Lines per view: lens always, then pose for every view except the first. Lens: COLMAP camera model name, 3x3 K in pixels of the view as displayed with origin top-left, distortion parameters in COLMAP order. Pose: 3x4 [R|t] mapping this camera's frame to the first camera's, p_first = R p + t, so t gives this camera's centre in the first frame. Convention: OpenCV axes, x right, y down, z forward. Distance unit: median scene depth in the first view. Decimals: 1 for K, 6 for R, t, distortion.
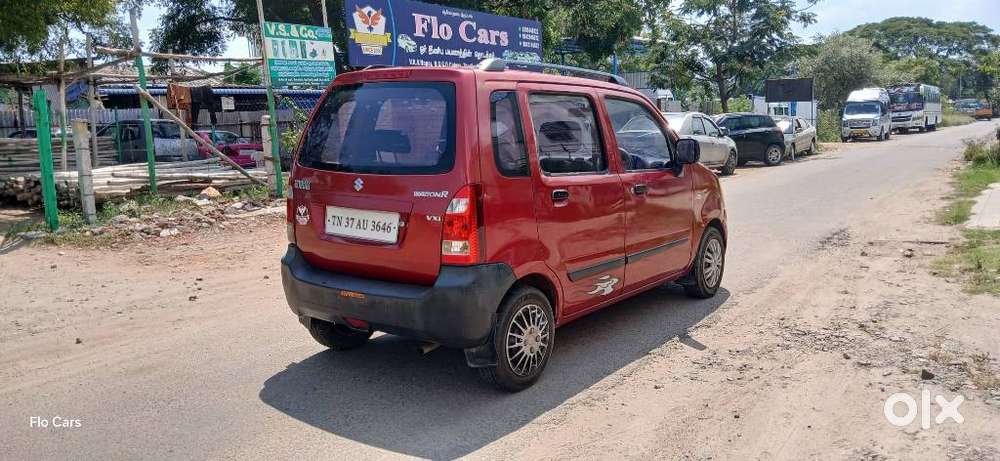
lens RADIAL K [[798.4, 0, 508.0], [0, 798.4, 235.2], [0, 0, 1]] dist [0.077255, -0.155225]
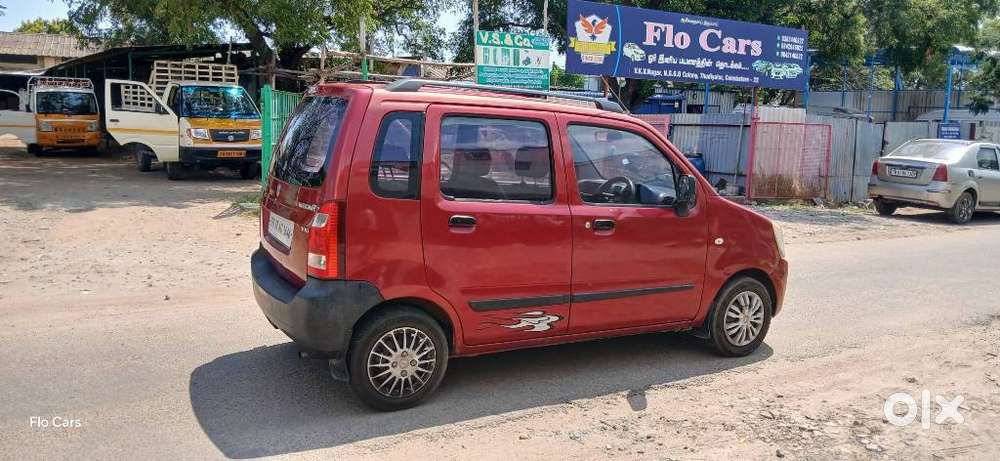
lens RADIAL K [[798.4, 0, 498.2], [0, 798.4, 233.9], [0, 0, 1]] dist [0.077255, -0.155225]
pose [[0.905592, 0.116361, -0.407876, 0.438316], [-0.118281, 0.992766, 0.020605, -0.052598], [0.407324, 0.029584, 0.912805, 0.112815]]
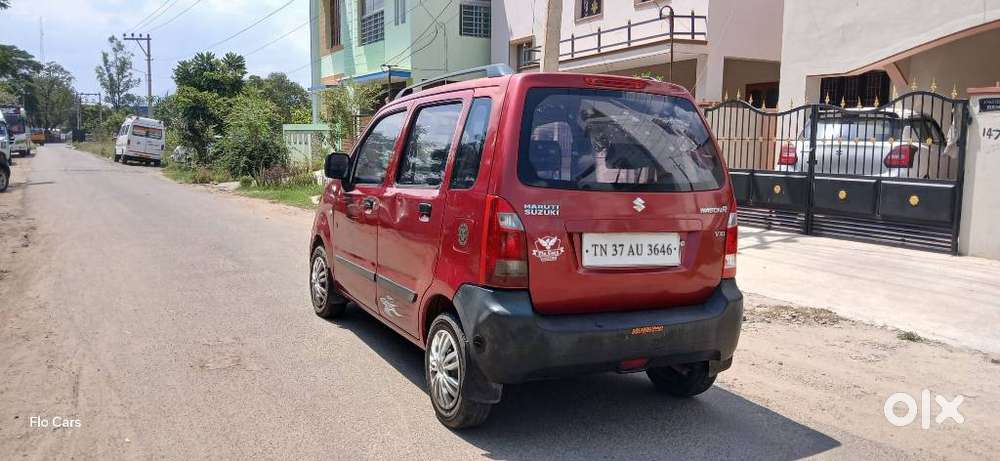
lens RADIAL K [[798.4, 0, 491.5], [0, 798.4, 248.0], [0, 0, 1]] dist [0.077255, -0.155225]
pose [[0.456378, -0.081840, 0.886014, -0.858509], [0.095298, 0.994529, 0.042776, -0.056769], [-0.884668, 0.064914, 0.461681, 0.610049]]
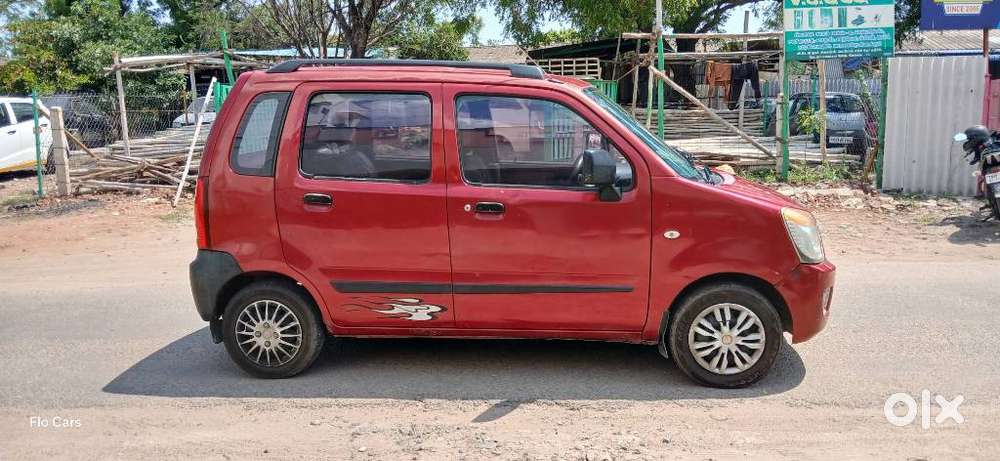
lens RADIAL K [[798.4, 0, 491.3], [0, 798.4, 233.3], [0, 0, 1]] dist [0.077255, -0.155225]
pose [[0.482355, 0.153568, -0.862410, 0.879653], [-0.118490, 0.986903, 0.109464, -0.123070], [0.867925, 0.049386, 0.494233, 0.612789]]
